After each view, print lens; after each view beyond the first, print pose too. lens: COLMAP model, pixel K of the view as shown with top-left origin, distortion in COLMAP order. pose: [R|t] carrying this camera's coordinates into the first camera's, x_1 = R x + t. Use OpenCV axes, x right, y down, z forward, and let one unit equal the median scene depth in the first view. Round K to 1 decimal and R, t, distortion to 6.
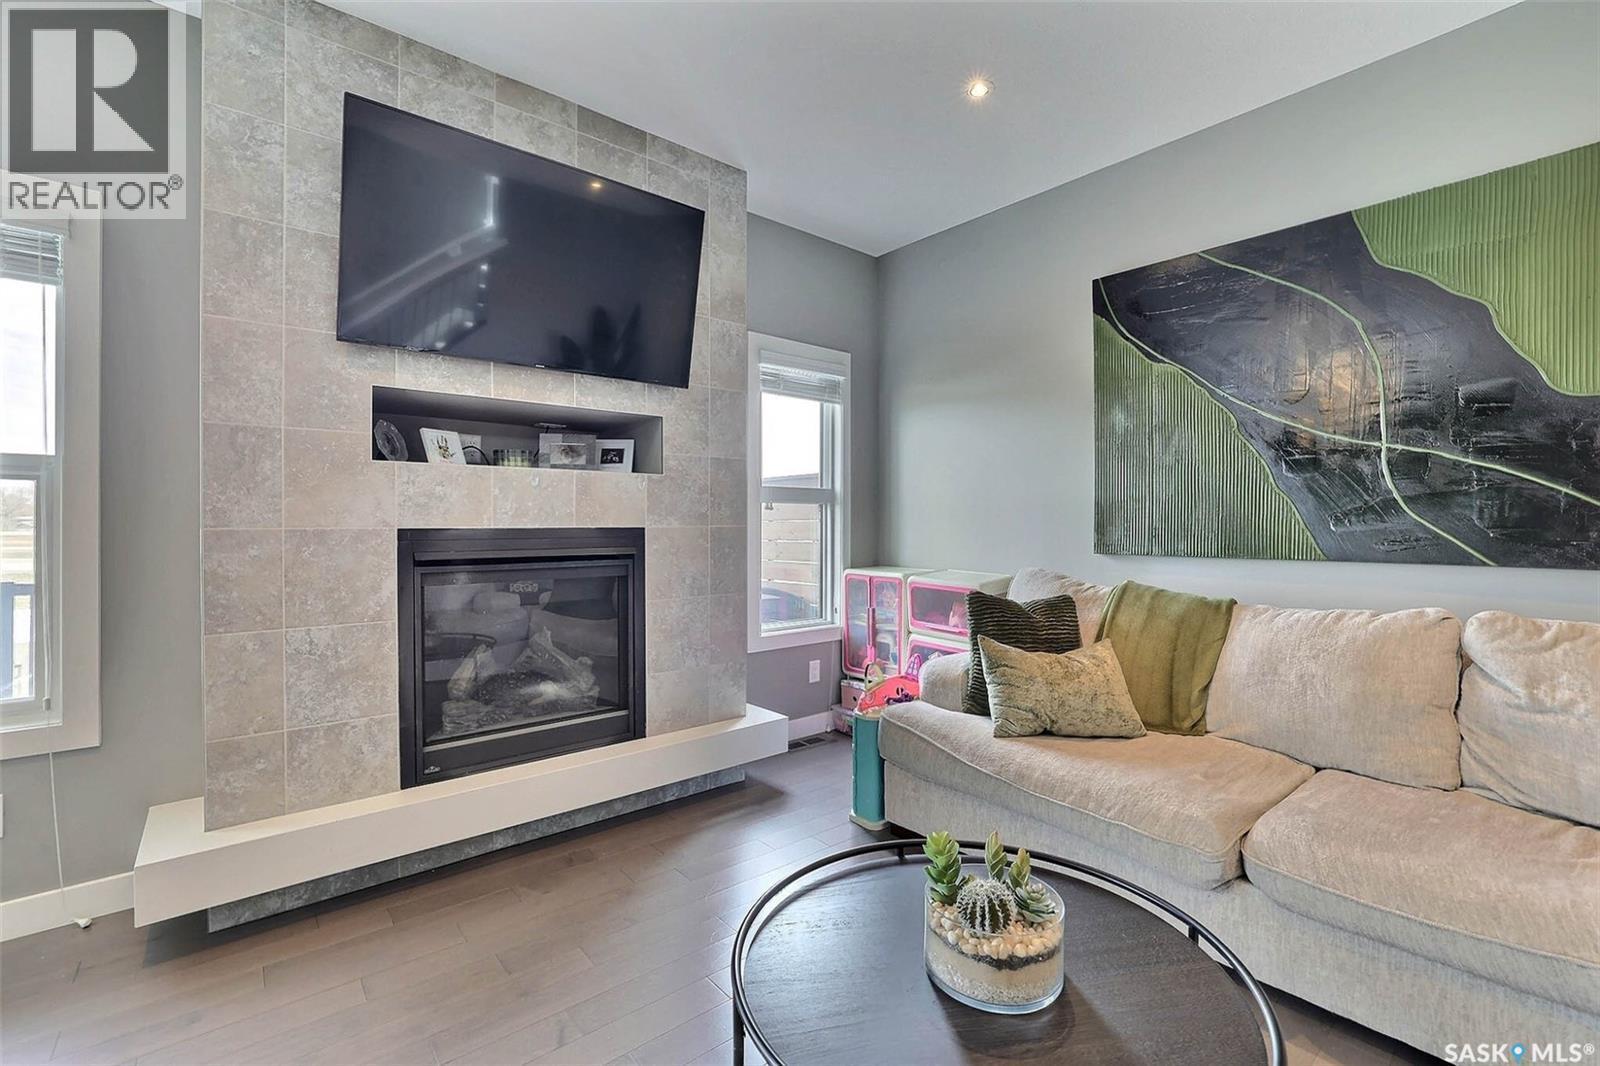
lens RADIAL K [[737.0, 0, 806.3], [0, 737.0, 531.2], [0, 0, 1]] dist [-0.054006, 0.018770]
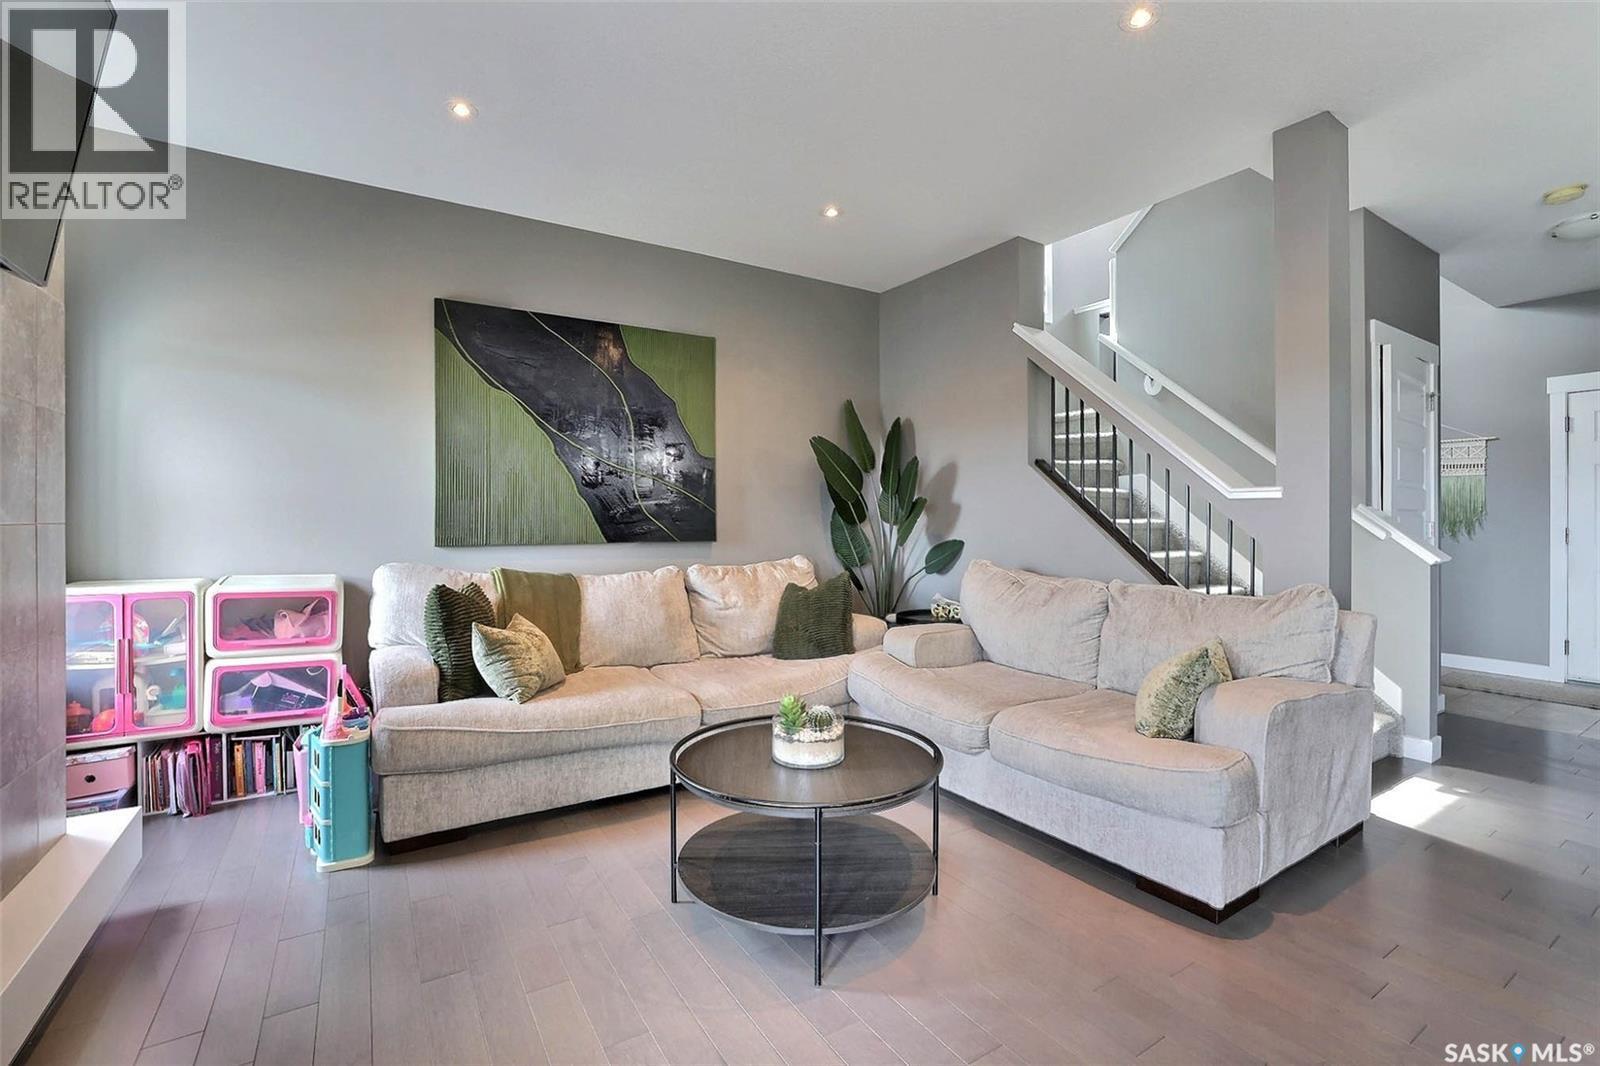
lens RADIAL K [[737.0, 0, 806.3], [0, 737.0, 531.2], [0, 0, 1]] dist [-0.054006, 0.018770]
pose [[0.080956, -0.012778, 0.996636, -0.797706], [0.014381, 0.999829, 0.011651, 0.003097], [-0.996614, 0.013389, 0.081126, 0.430201]]
